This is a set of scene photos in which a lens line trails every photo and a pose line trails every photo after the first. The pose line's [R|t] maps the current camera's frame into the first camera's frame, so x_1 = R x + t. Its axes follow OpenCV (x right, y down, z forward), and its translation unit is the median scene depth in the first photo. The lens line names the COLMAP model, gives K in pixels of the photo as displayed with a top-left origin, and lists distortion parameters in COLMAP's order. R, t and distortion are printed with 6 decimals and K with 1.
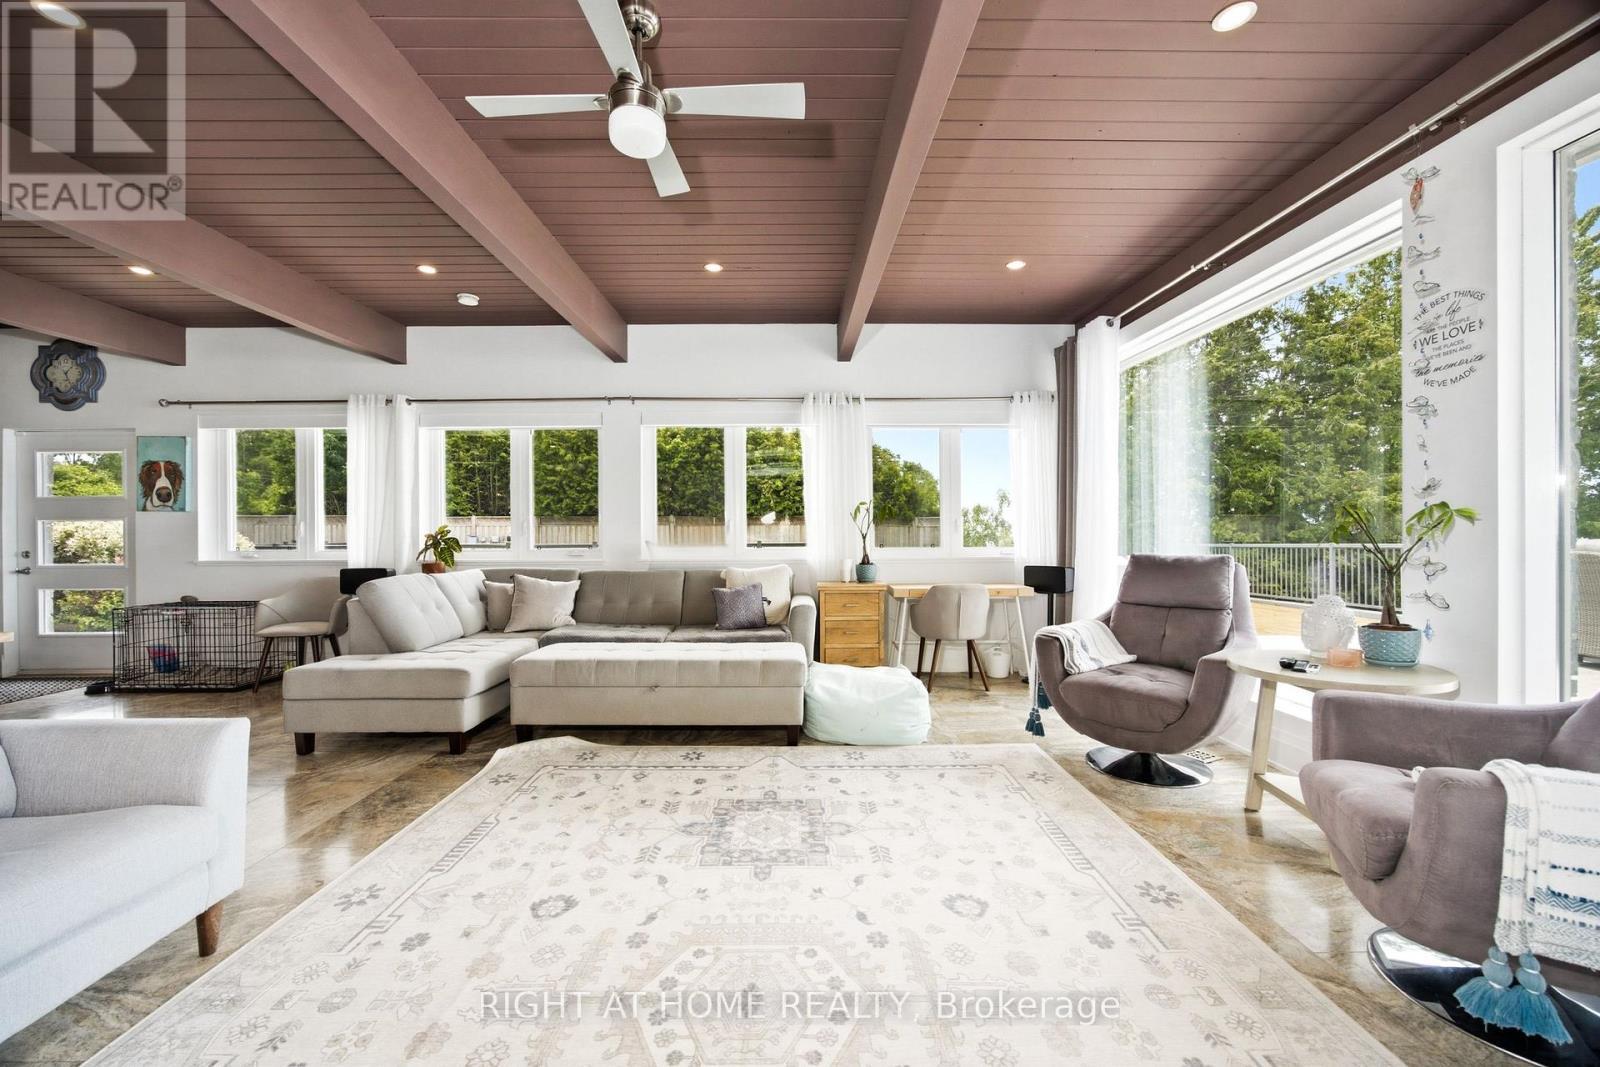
lens RADIAL K [[571.1, 0, 800.0], [0, 571.1, 533.5], [0, 0, 1]] dist [-0.000088, 0.000150]
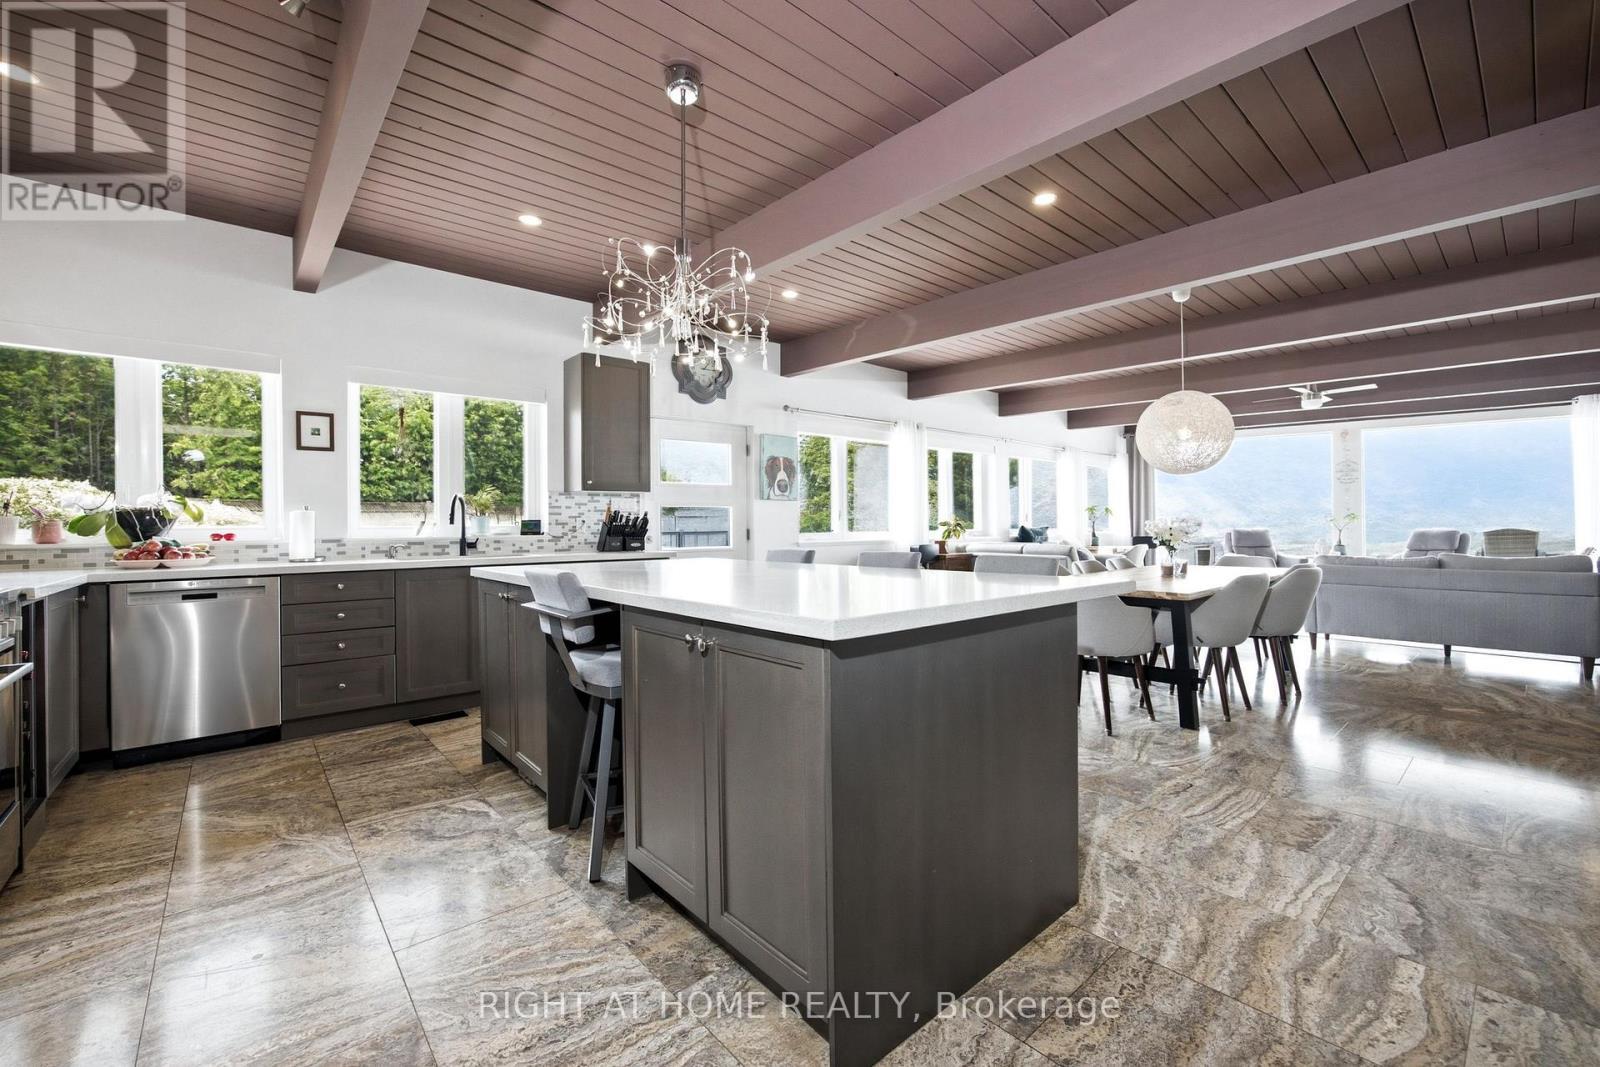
lens RADIAL K [[644.1, 0, 800.0], [0, 644.1, 533.5], [0, 0, 1]] dist [0.000833, 0.000292]
pose [[0.775415, -0.004355, 0.631437, -0.332066], [0.002889, 0.999990, 0.003349, 0.004489], [-0.631445, -0.000773, 0.775420, -0.009313]]
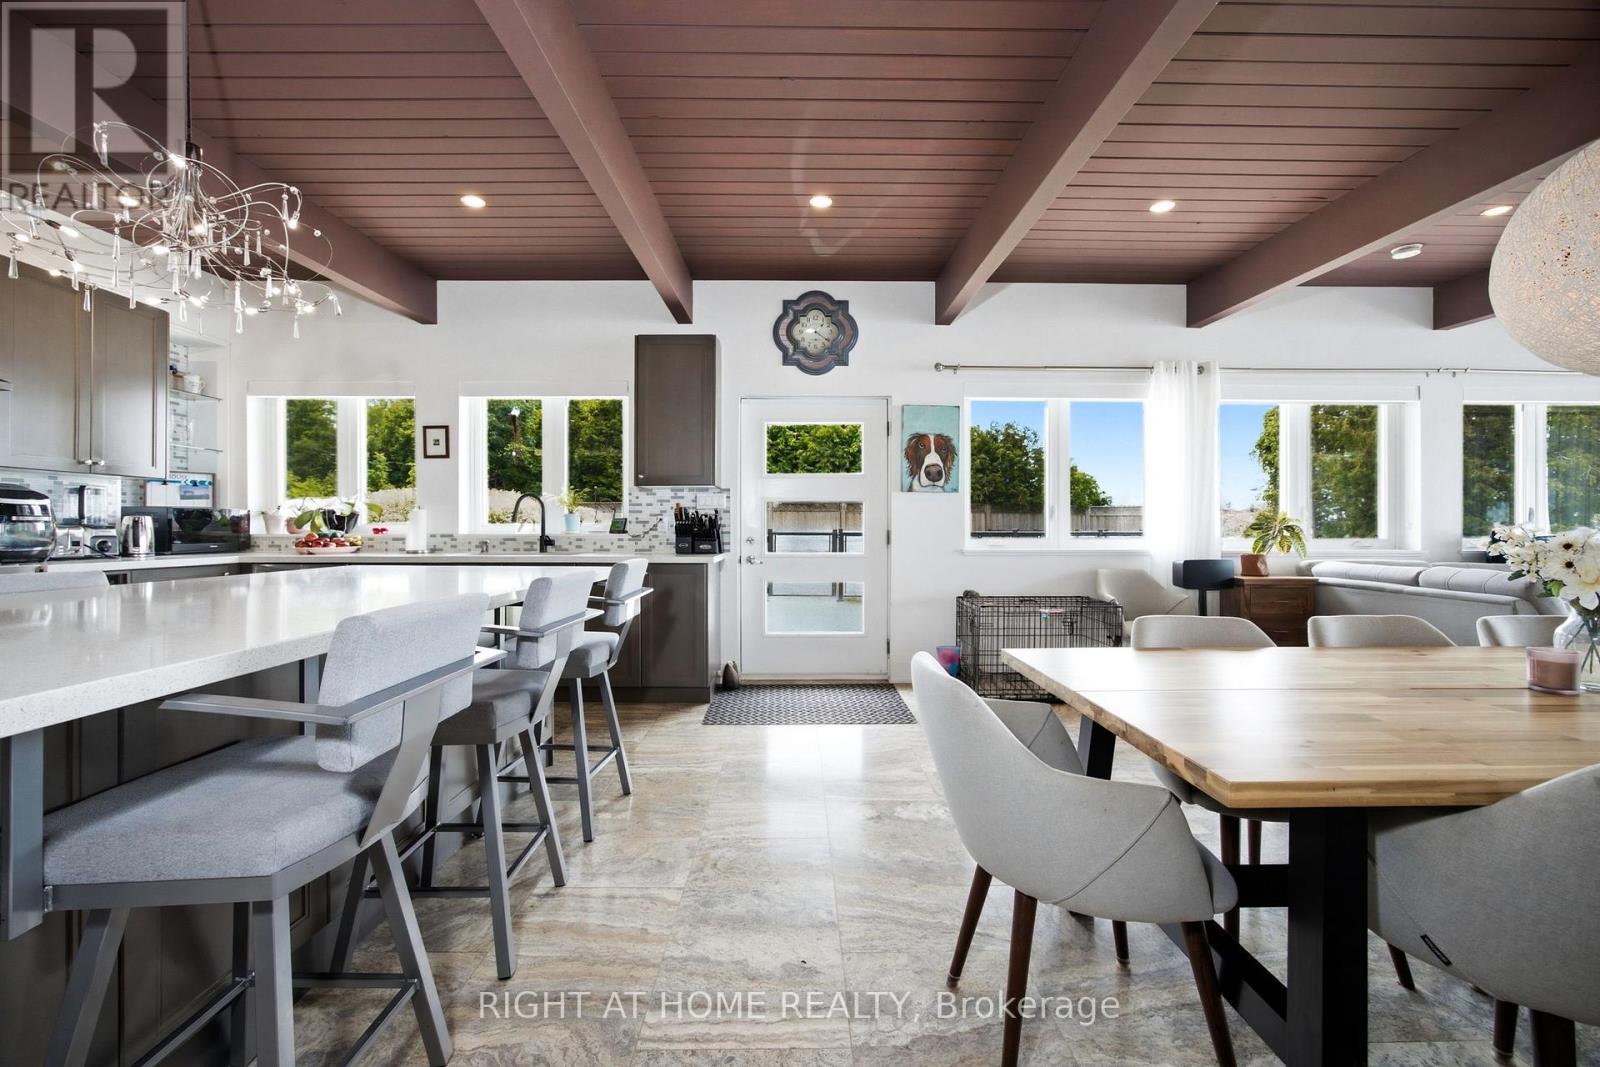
lens RADIAL K [[644.1, 0, 800.0], [0, 644.1, 533.5], [0, 0, 1]] dist [0.000833, 0.000292]
pose [[0.999932, 0.011545, -0.001313, -0.226769], [-0.011517, 0.999741, 0.019628, 0.001298], [0.001540, -0.019612, 0.999806, 0.002571]]
